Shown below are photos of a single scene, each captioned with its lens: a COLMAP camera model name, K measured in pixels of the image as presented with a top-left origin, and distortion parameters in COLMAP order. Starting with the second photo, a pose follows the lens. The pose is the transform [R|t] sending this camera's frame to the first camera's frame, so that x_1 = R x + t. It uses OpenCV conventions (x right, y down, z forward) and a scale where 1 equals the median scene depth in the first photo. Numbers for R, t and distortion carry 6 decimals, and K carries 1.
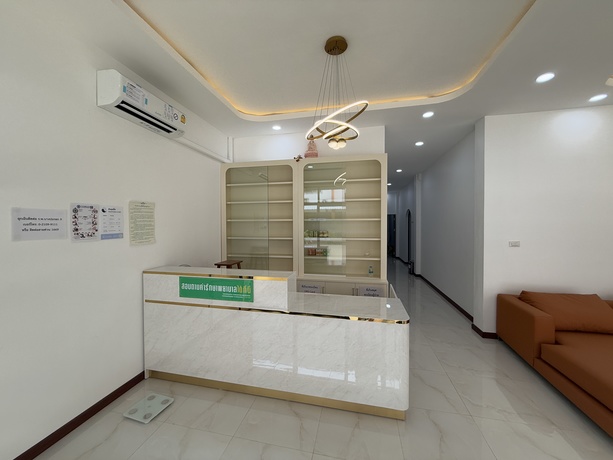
lens RADIAL K [[244.1, 0, 306.5], [0, 244.1, 230.0], [0, 0, 1]] dist [-0.000990, -0.000235]
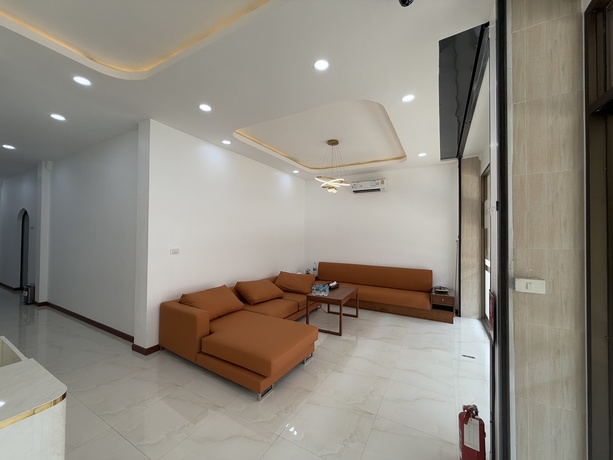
lens RADIAL K [[244.1, 0, 306.5], [0, 244.1, 230.0], [0, 0, 1]] dist [-0.000990, -0.000235]
pose [[0.294227, 0.021746, 0.955488, 0.011142], [0.009599, 0.999623, -0.025706, -0.002563], [-0.955687, 0.016736, 0.293907, 0.154260]]
